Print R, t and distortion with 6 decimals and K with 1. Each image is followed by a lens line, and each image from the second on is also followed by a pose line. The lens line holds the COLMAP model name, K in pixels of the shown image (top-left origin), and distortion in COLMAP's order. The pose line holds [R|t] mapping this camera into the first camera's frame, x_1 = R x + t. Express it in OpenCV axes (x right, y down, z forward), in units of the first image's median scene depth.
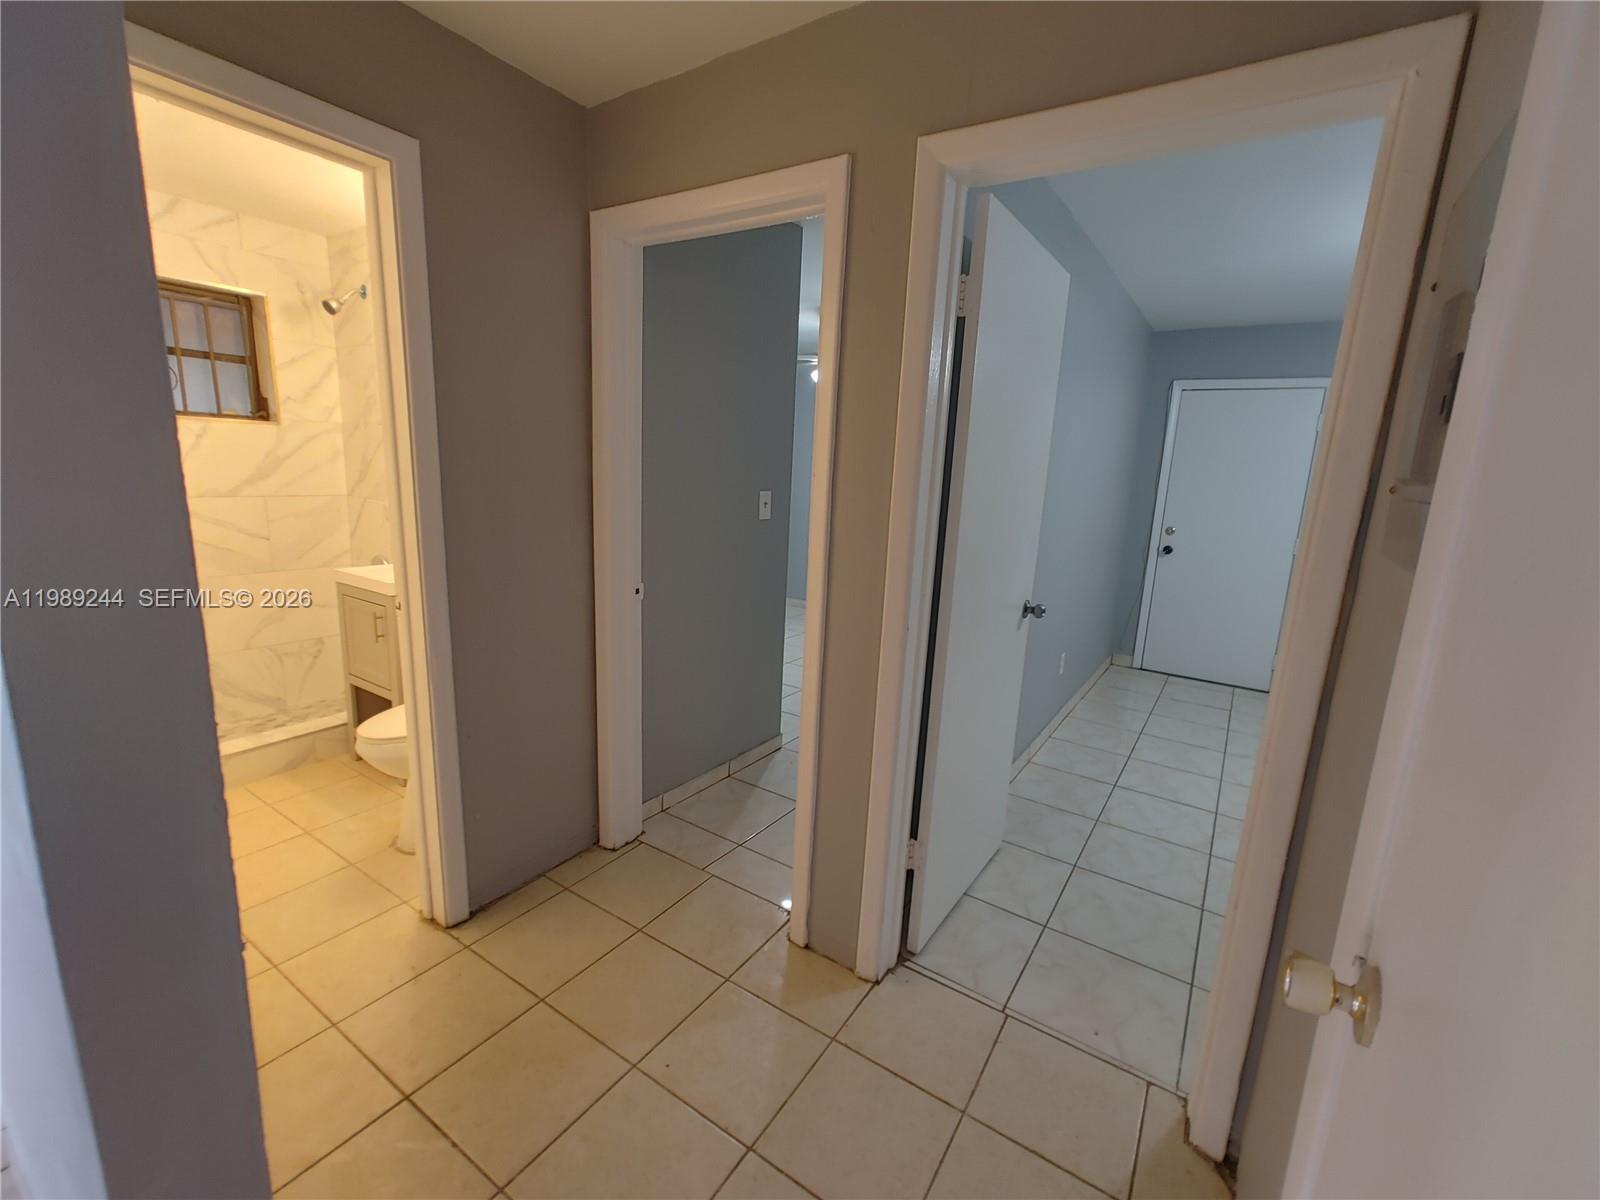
lens RADIAL K [[677.2, 0, 814.6], [0, 677.2, 599.7], [0, 0, 1]] dist [0.000345, 0.000667]
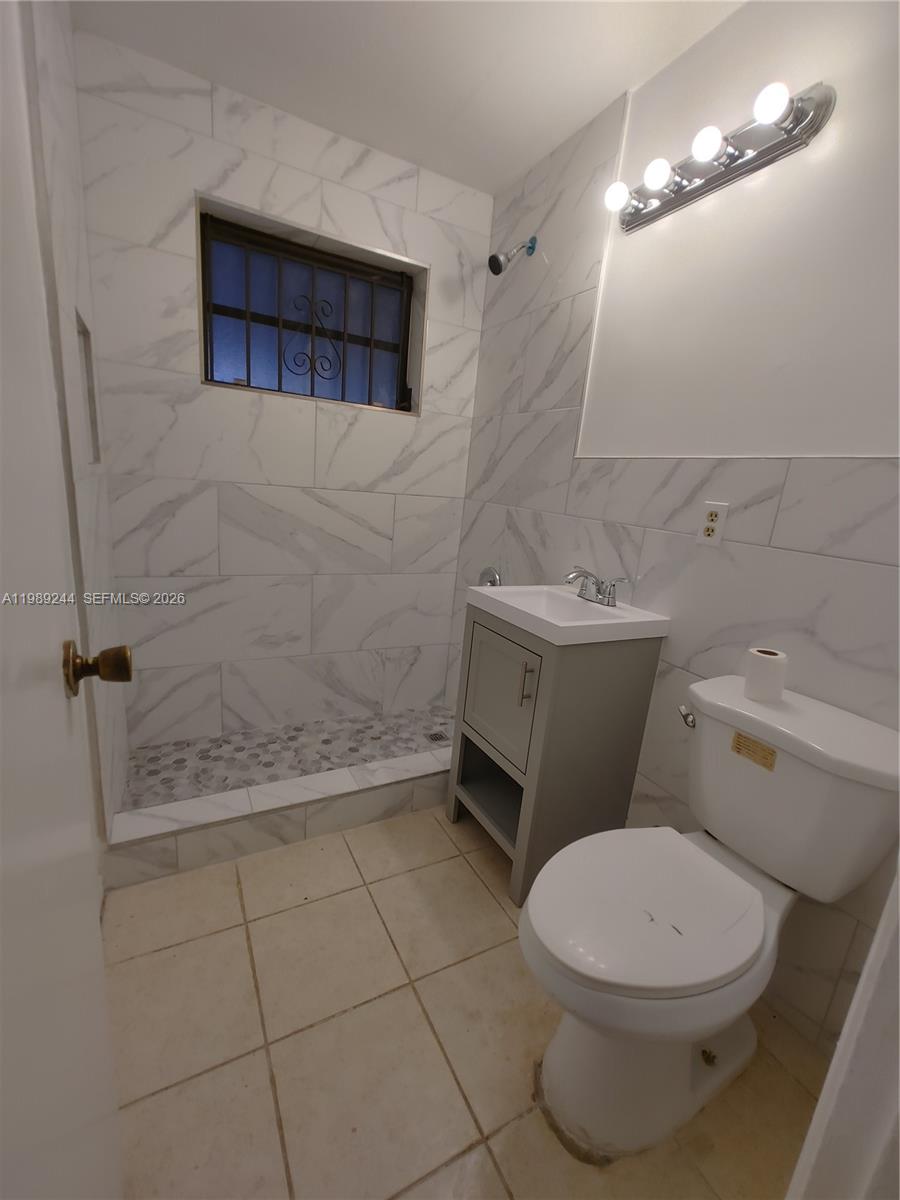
lens RADIAL K [[507.9, 0, 449.7], [0, 507.9, 606.7], [0, 0, 1]] dist [0.000345, 0.000667]
pose [[0.873546, 0.142707, -0.465352, -0.395834], [-0.137704, 0.989454, 0.044937, -0.040024], [0.466857, 0.024826, 0.883984, 0.416922]]
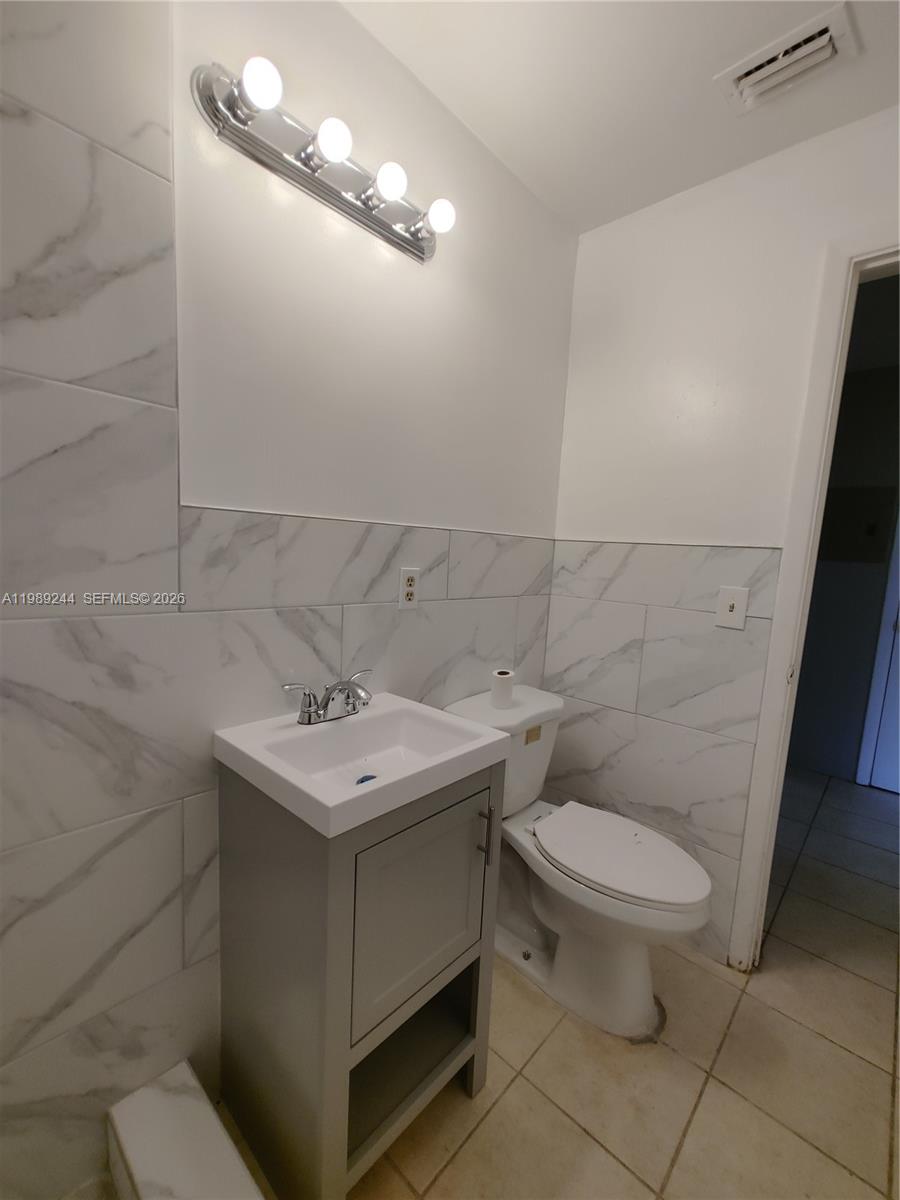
lens RADIAL K [[510.1, 0, 451.2], [0, 510.1, 613.4], [0, 0, 1]] dist [0.001580, 0.001609]
pose [[0.174664, -0.161958, 0.971217, -0.821503], [0.149274, 0.979334, 0.136466, -0.149405], [-0.973247, 0.121142, 0.195231, 0.761627]]
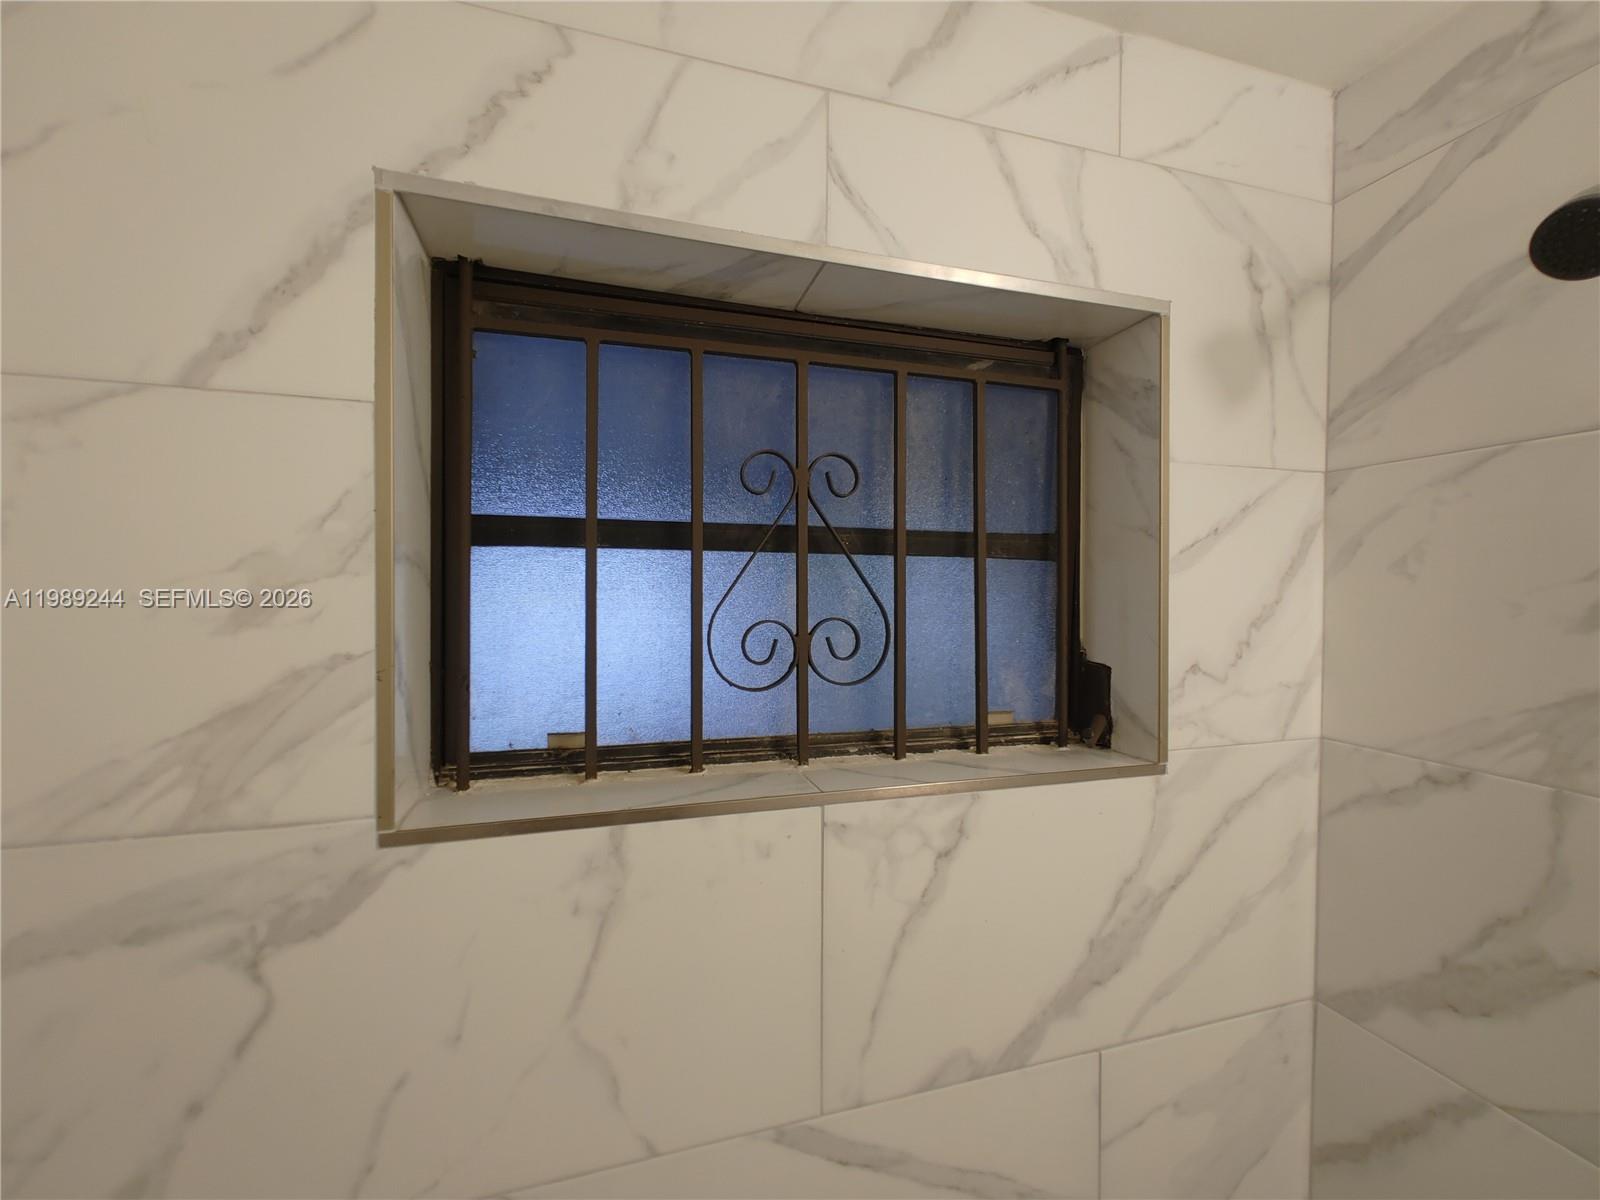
lens RADIAL K [[711.5, 0, 817.5], [0, 711.5, 604.5], [0, 0, 1]] dist [0.000364, 0.000123]
pose [[0.765281, -0.046398, -0.642022, -0.708623], [-0.092211, 0.979210, -0.180680, -0.257931], [0.637058, 0.197473, 0.745092, 0.693241]]
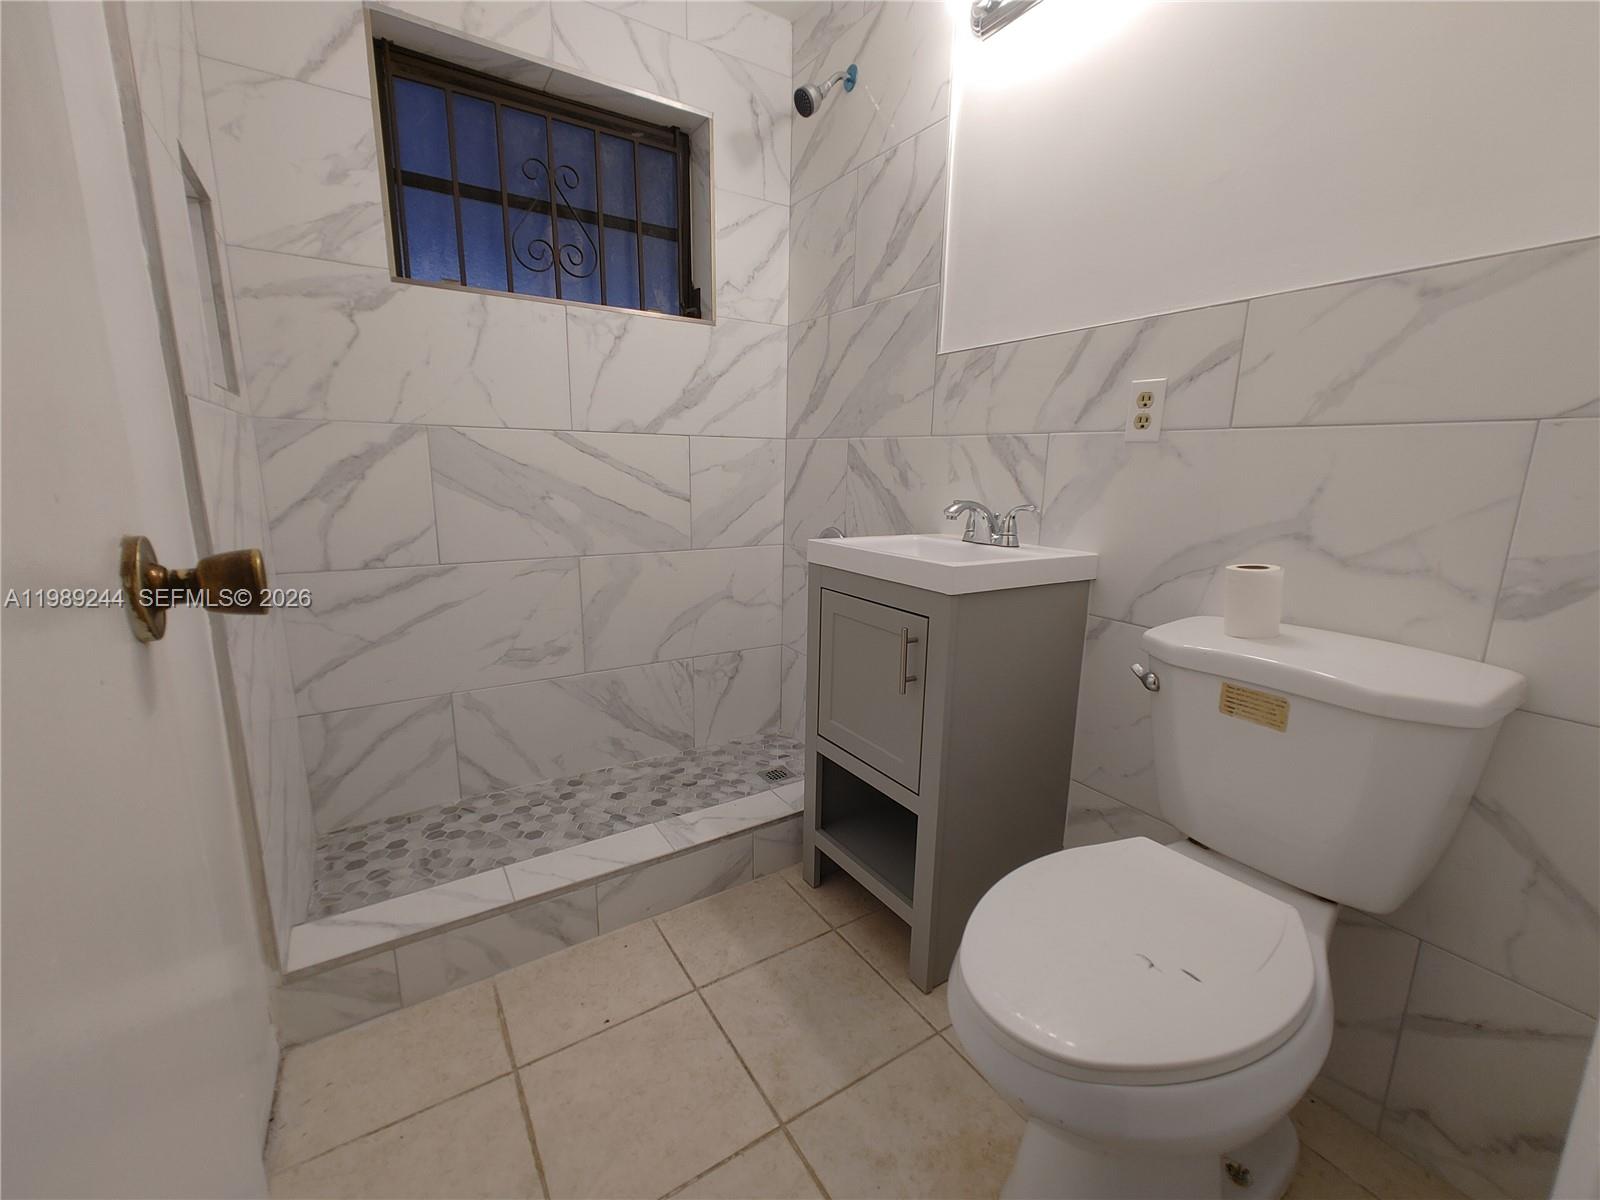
lens RADIAL K [[677.2, 0, 814.6], [0, 677.2, 599.7], [0, 0, 1]] dist [0.000345, 0.000667]
pose [[0.912906, 0.048023, -0.405336, -0.421507], [-0.052428, 0.998625, 0.000236, 0.001665], [0.404789, 0.021035, 0.914168, 0.445278]]
